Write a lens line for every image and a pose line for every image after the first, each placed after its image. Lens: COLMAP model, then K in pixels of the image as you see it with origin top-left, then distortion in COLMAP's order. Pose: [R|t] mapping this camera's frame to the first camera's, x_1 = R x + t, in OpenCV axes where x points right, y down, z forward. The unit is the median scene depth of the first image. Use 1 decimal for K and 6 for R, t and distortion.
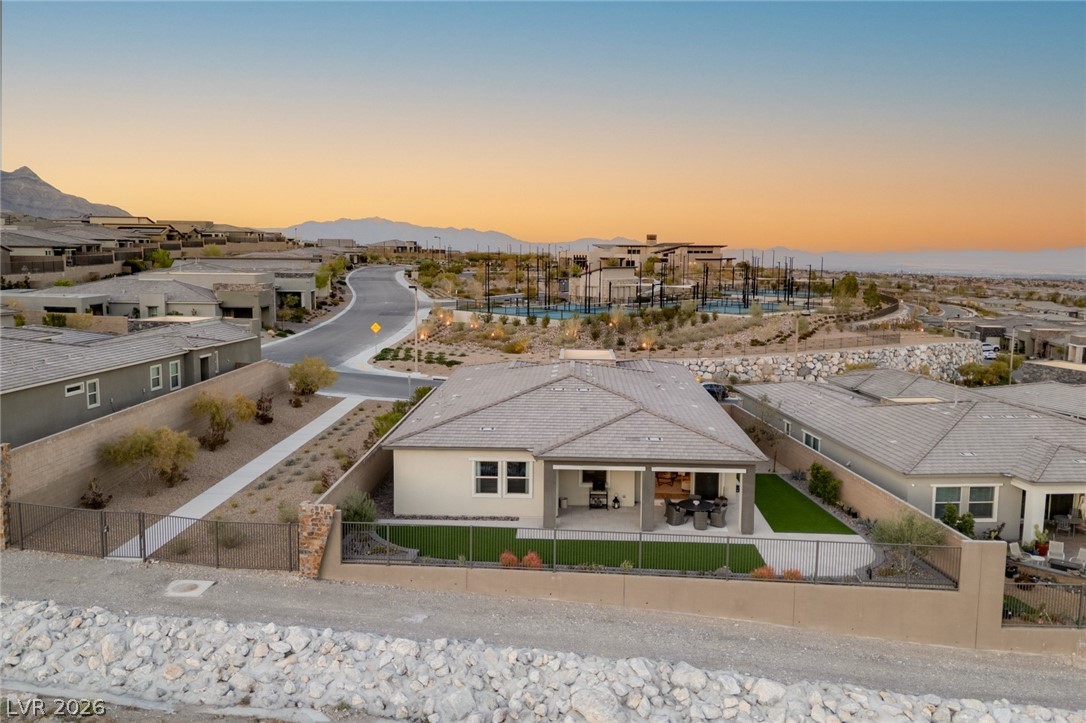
lens RADIAL K [[897.8, 0, 543.0], [0, 897.8, 361.5], [0, 0, 1]] dist [0.092831, -0.123814]
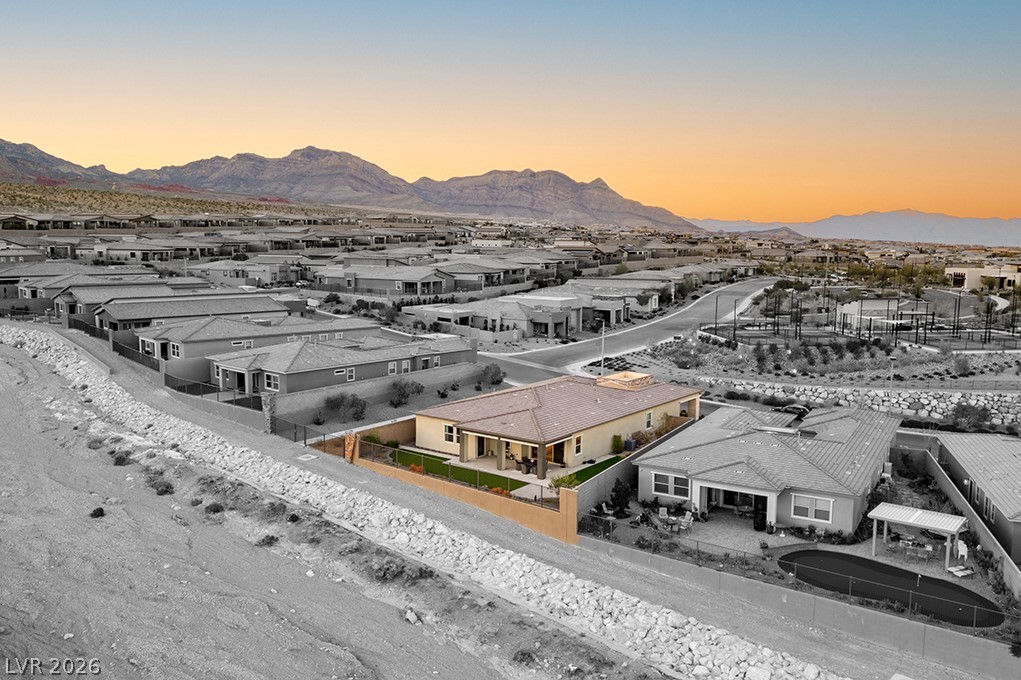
lens RADIAL K [[837.4, 0, 510.5], [0, 837.4, 340.0], [0, 0, 1]] dist [0.124186, -0.197420]
pose [[0.817901, 0.067114, -0.571431, 1.076095], [-0.072230, 0.997293, 0.013747, -0.114633], [0.570807, 0.030030, 0.820535, -0.471413]]
